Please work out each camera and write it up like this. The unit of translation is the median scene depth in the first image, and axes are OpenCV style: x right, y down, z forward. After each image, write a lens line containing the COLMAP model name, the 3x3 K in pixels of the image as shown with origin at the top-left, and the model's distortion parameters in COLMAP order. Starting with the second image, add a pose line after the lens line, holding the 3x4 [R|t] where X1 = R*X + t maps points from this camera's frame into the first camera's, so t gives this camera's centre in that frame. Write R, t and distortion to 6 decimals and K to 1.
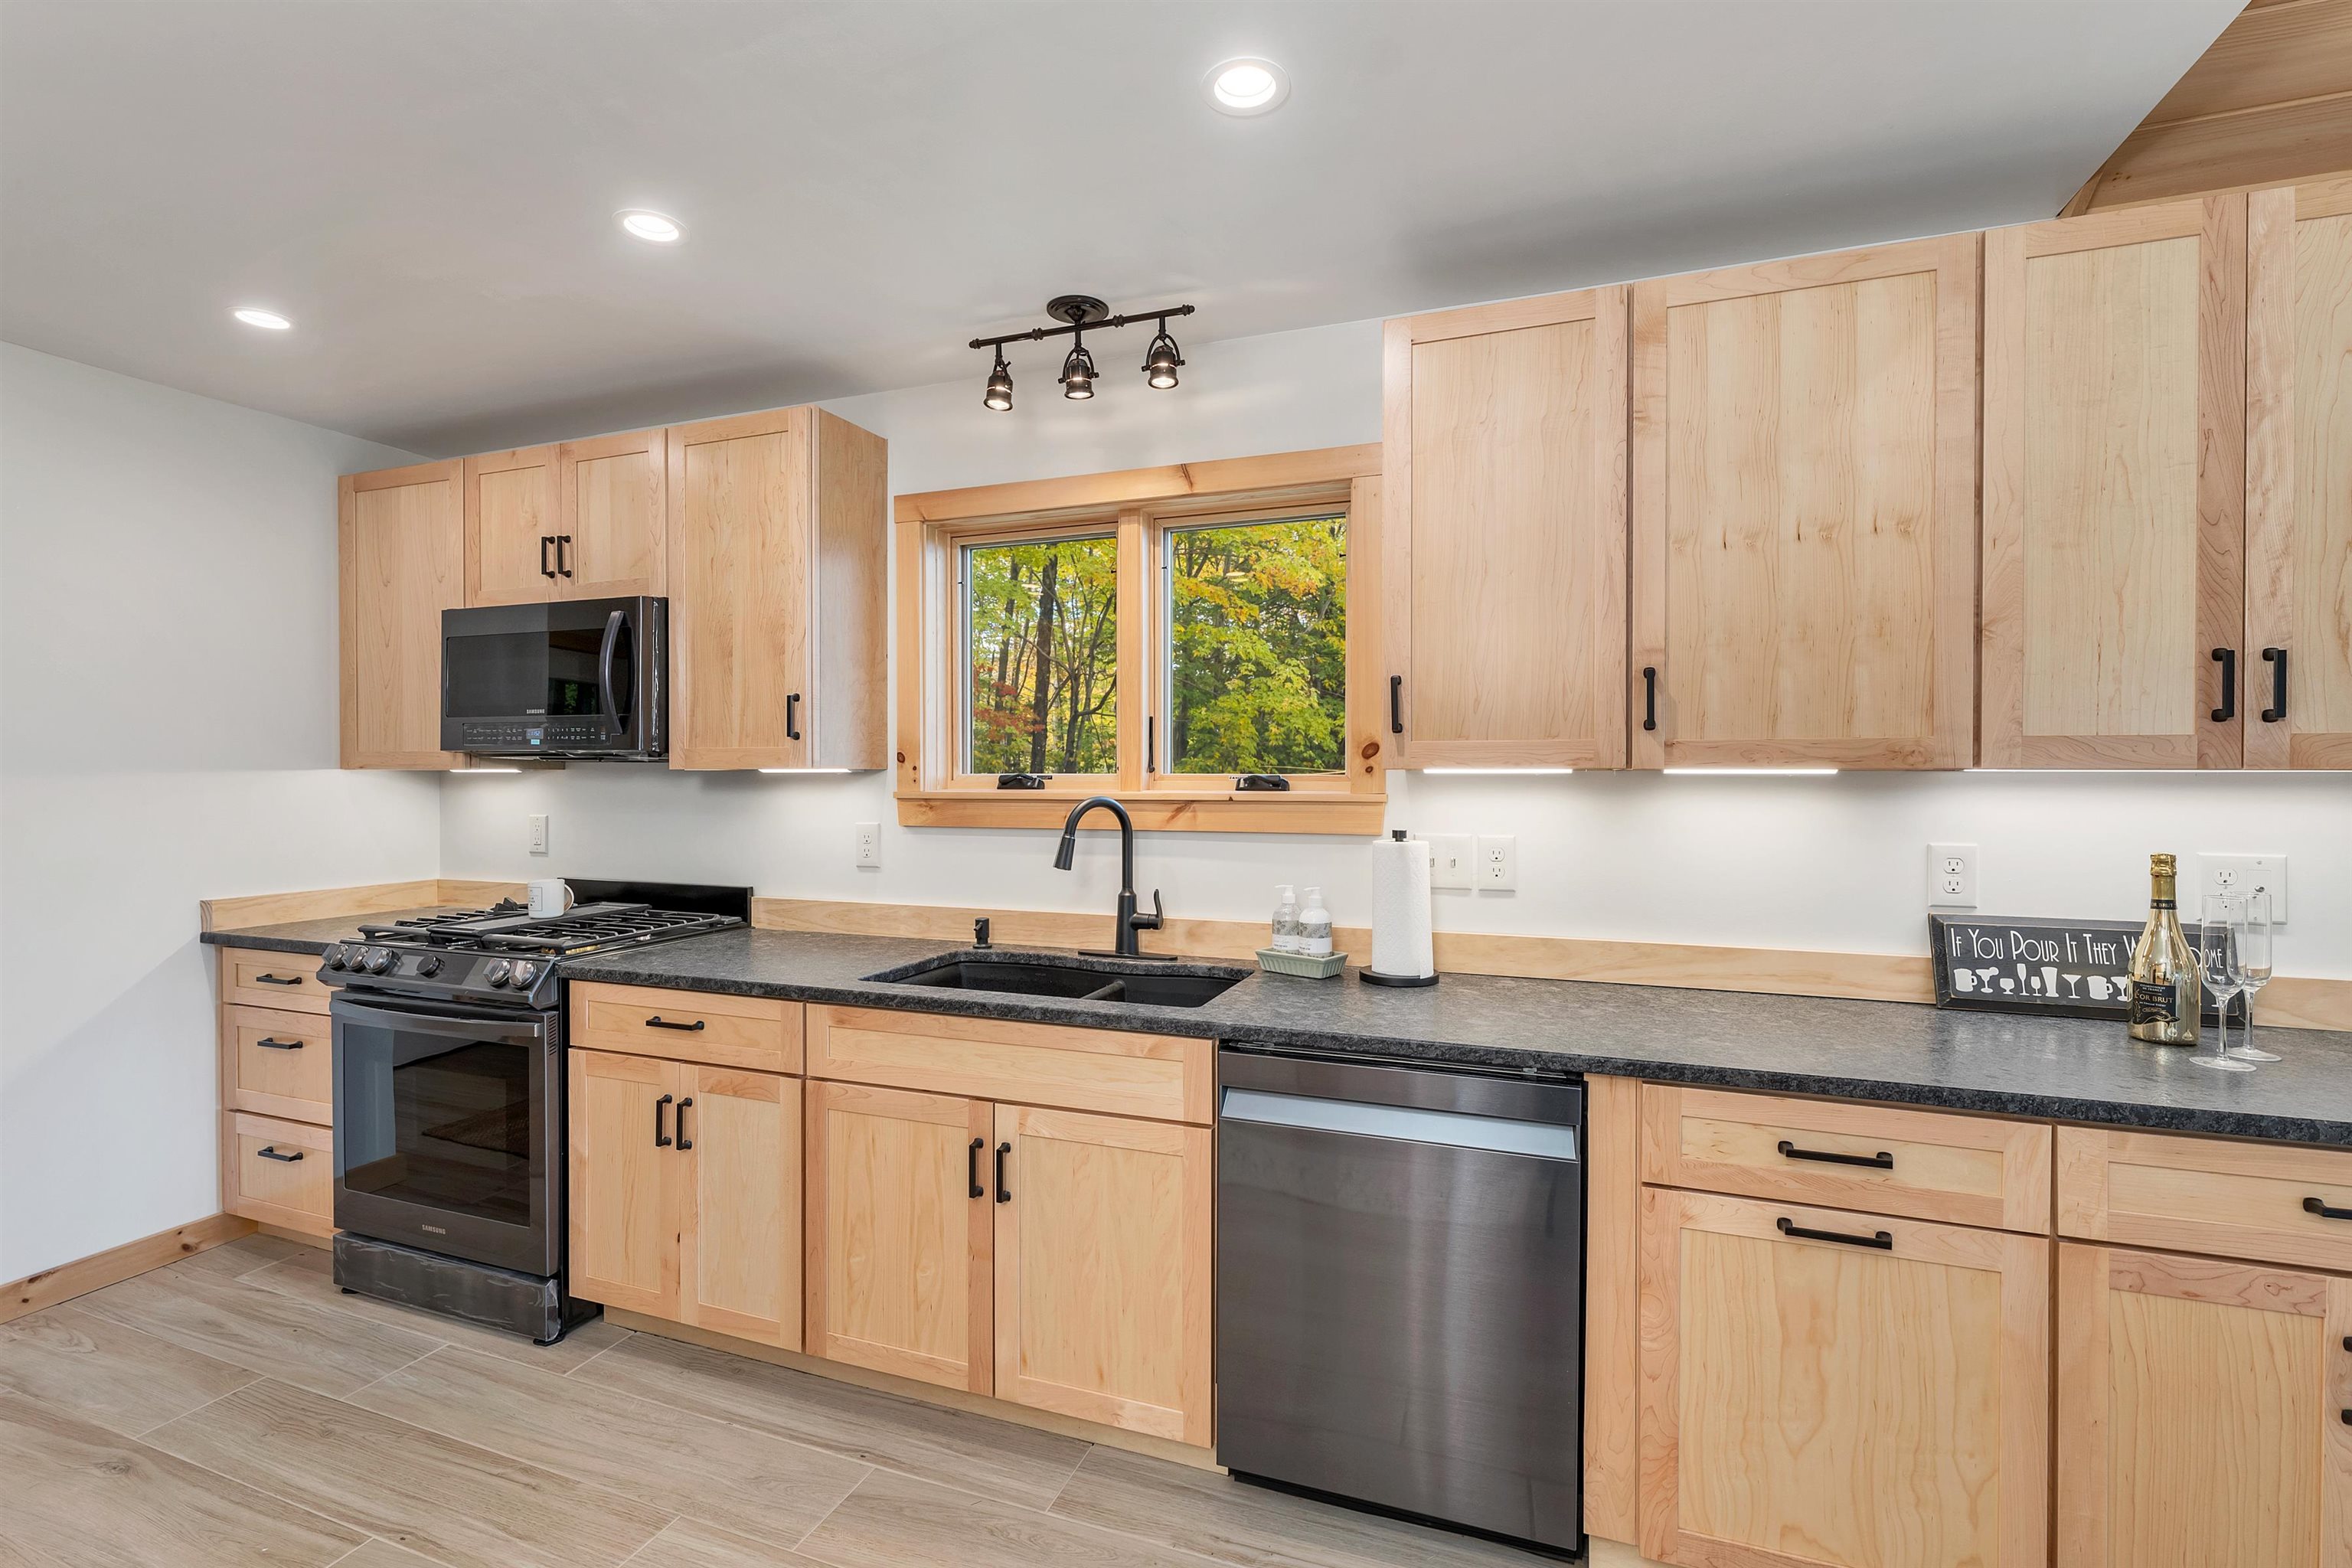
lens RADIAL K [[1031.7, 0, 1168.0], [0, 1031.7, 771.8], [0, 0, 1]] dist [-0.002570, -0.001124]
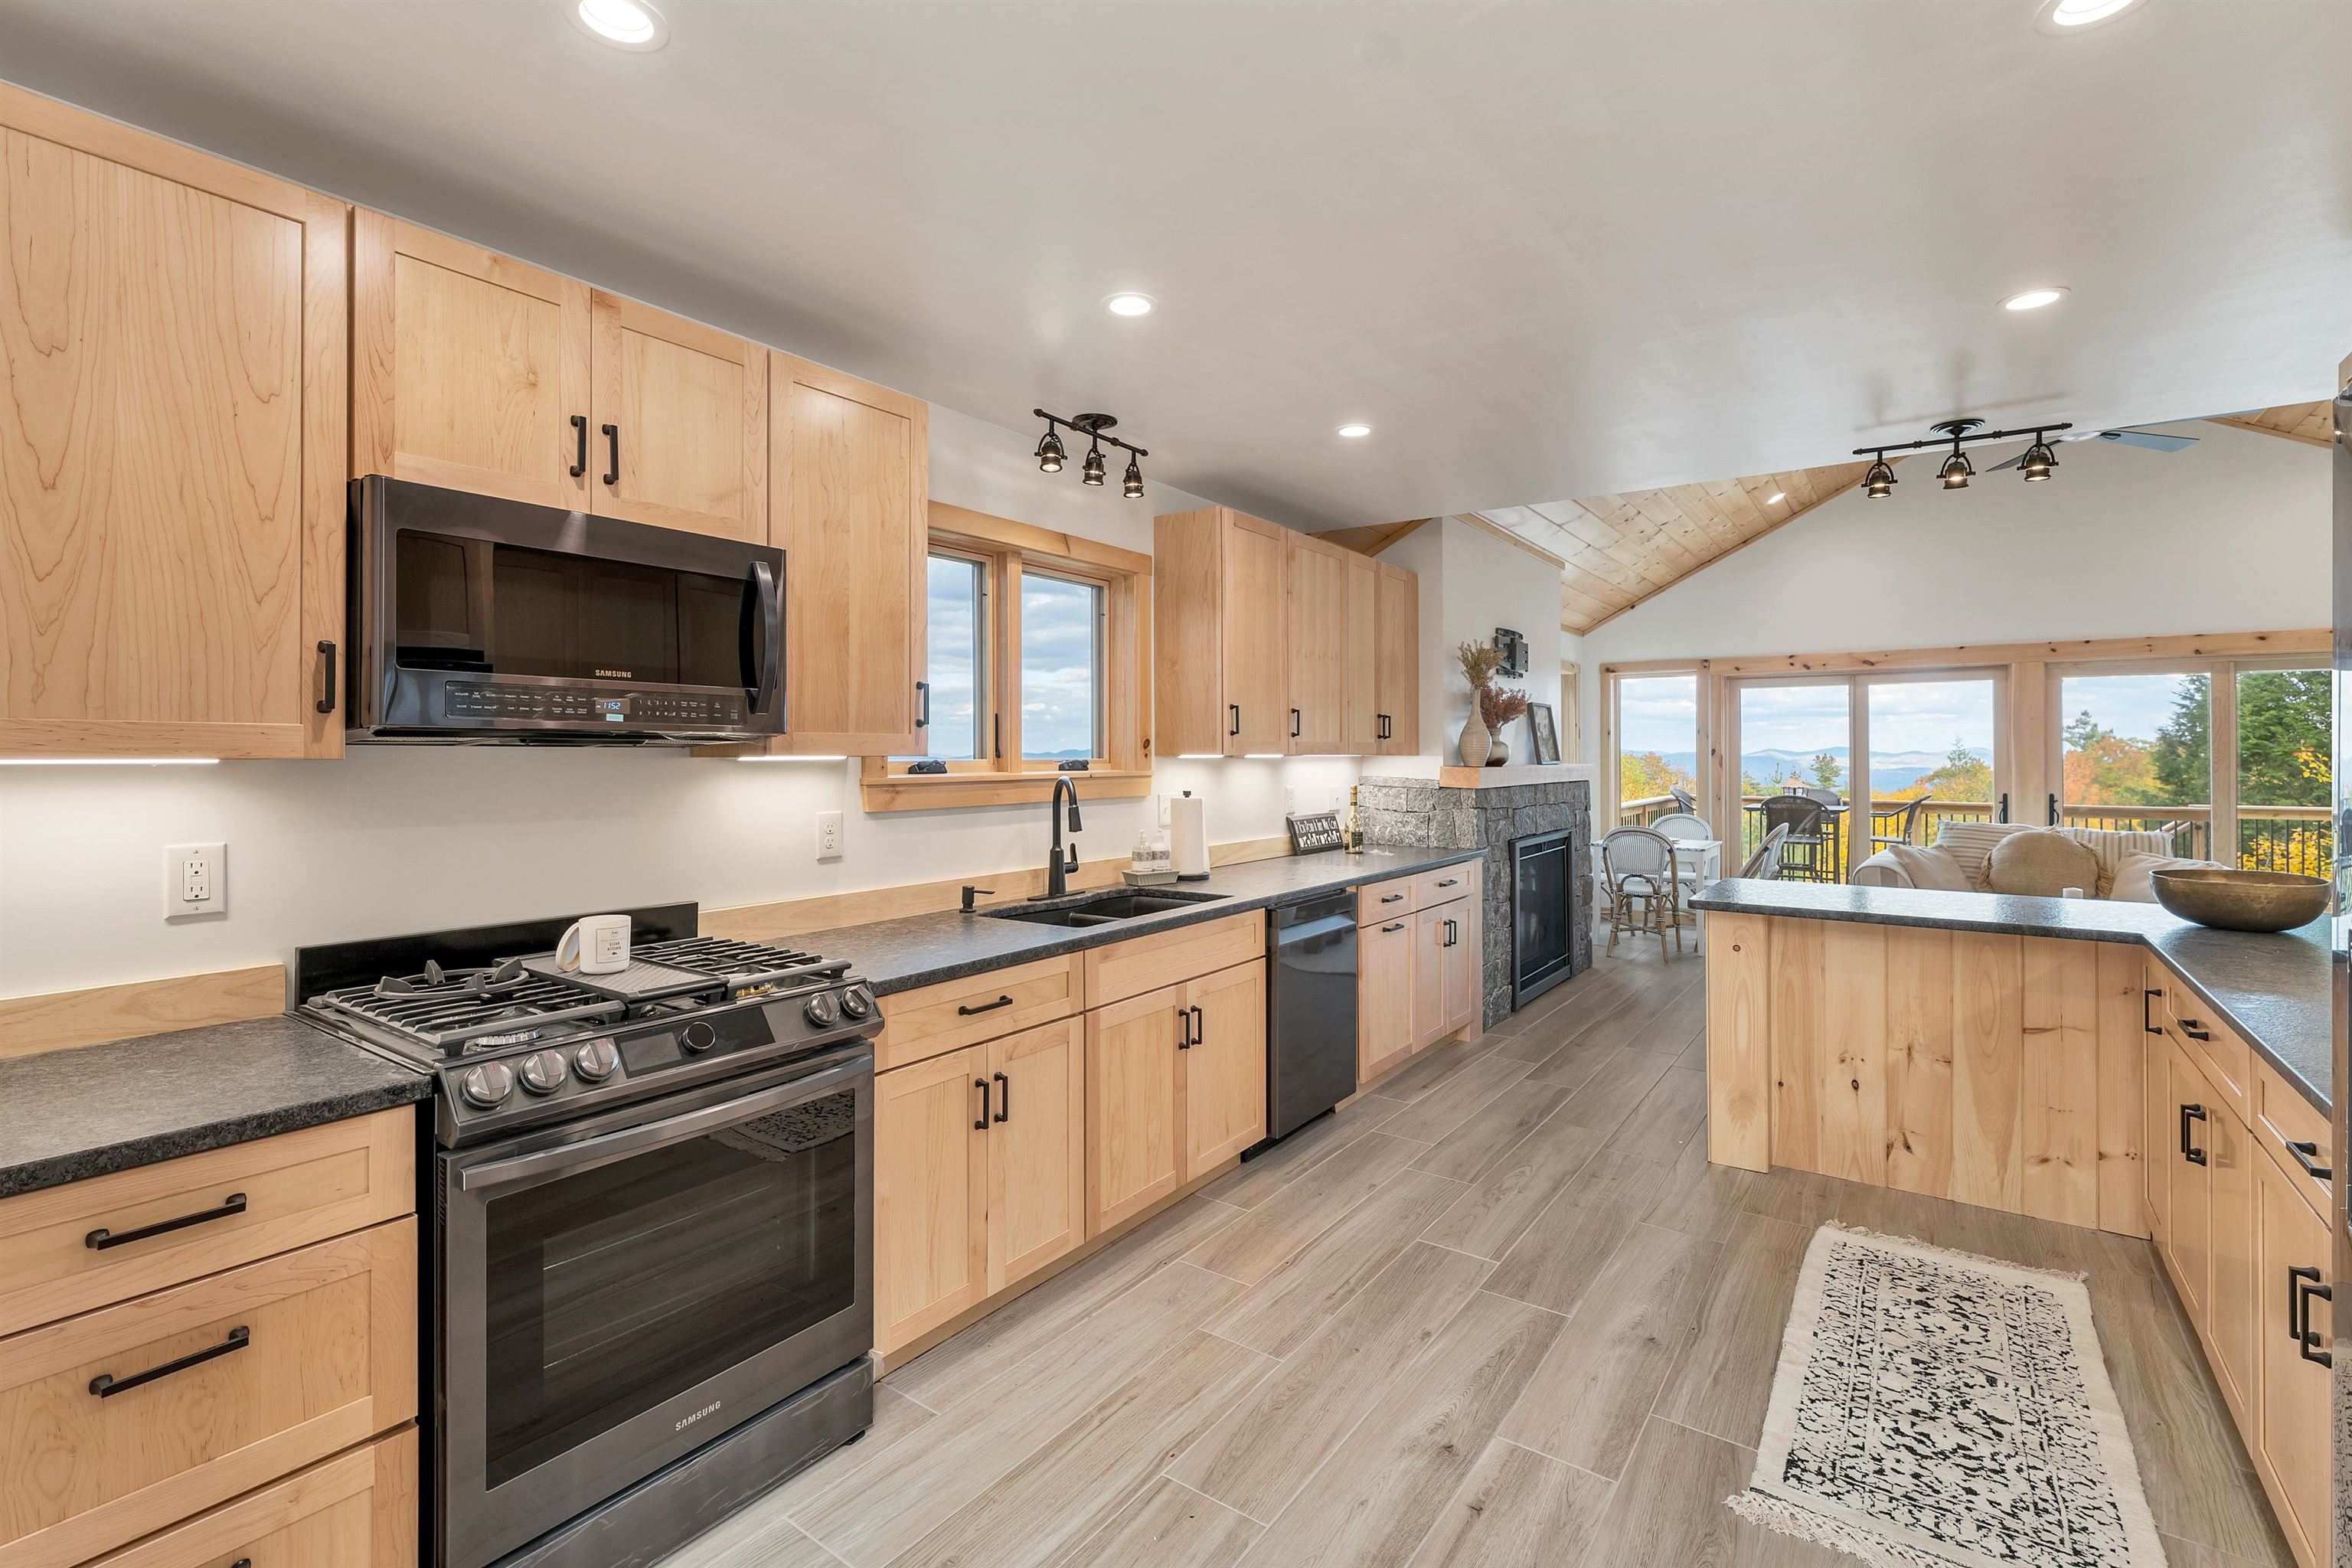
lens RADIAL K [[1060.7, 0, 1170.9], [0, 1060.7, 737.7], [0, 0, 1]] dist [-0.000563, -0.000069]
pose [[0.268404, 0.014770, 0.963193, -1.333777], [0.005819, 0.999839, -0.016953, -0.001365], [-0.963289, 0.010155, 0.268275, 0.496177]]
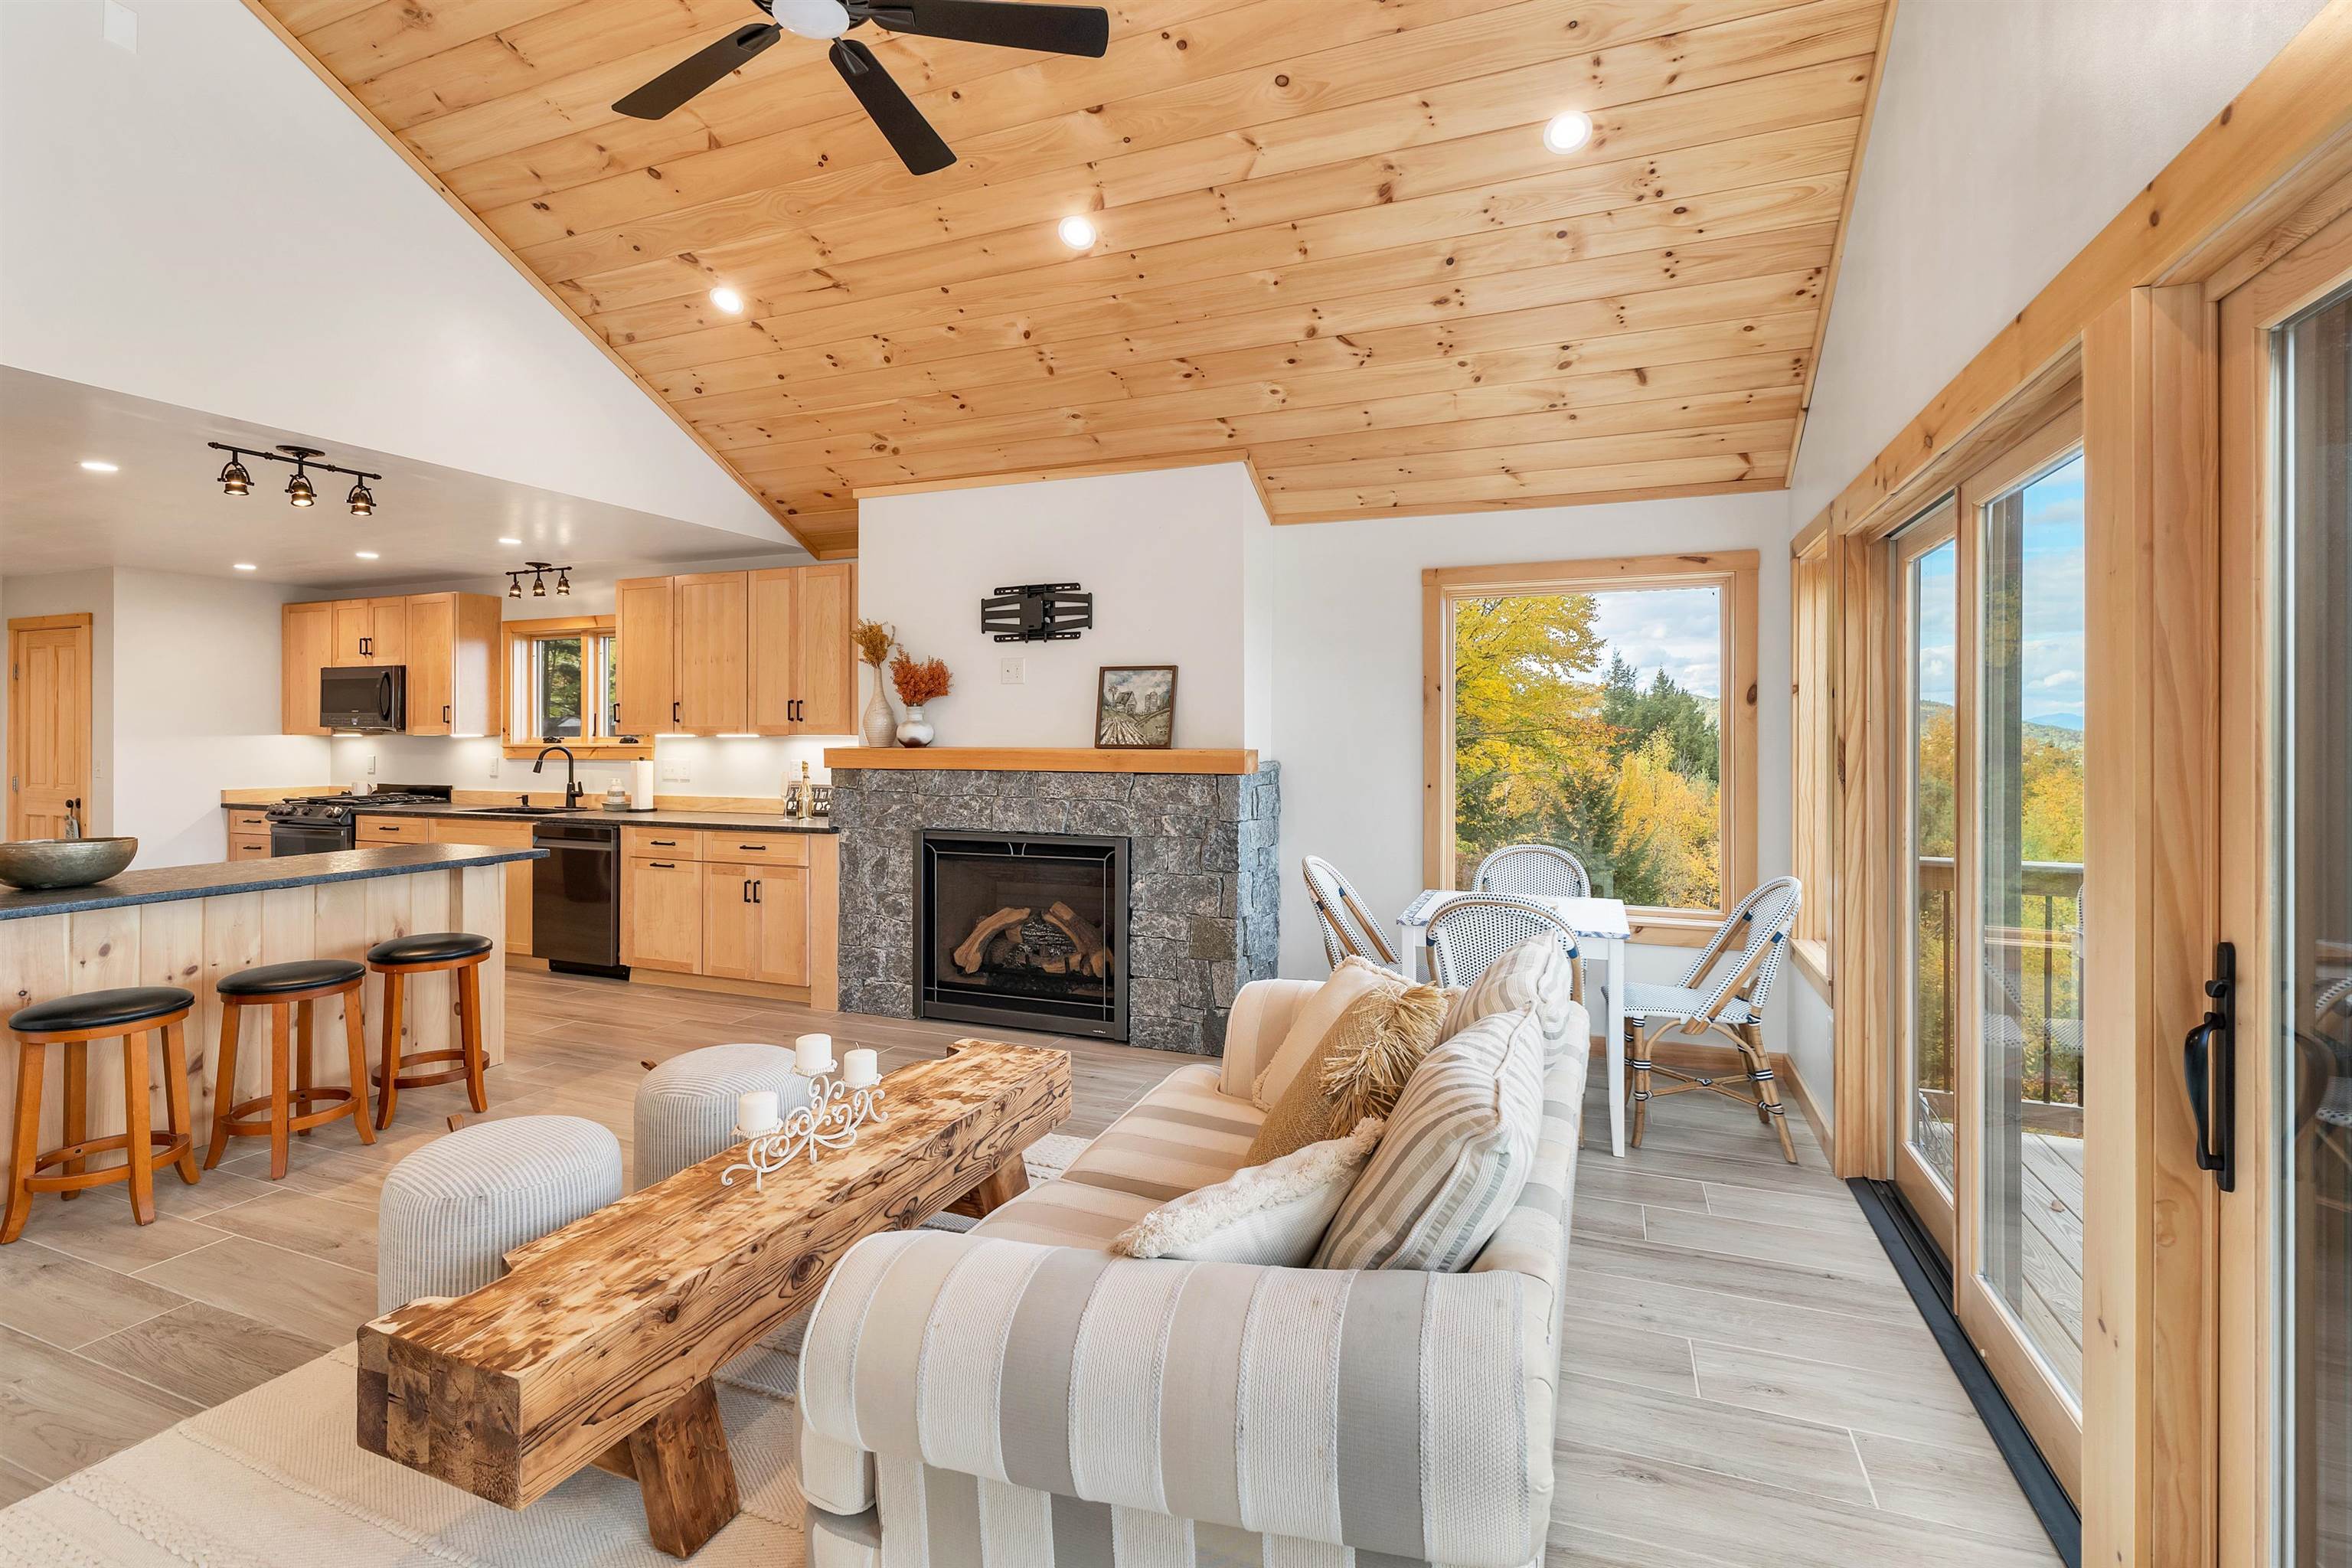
lens RADIAL K [[1060.7, 0, 1170.9], [0, 1060.7, 737.7], [0, 0, 1]] dist [-0.000563, -0.000069]
pose [[0.999585, 0.000525, -0.028812, 1.552322], [-0.000581, 0.999998, -0.001943, 0.008586], [0.028811, 0.001959, 0.999583, -1.622351]]
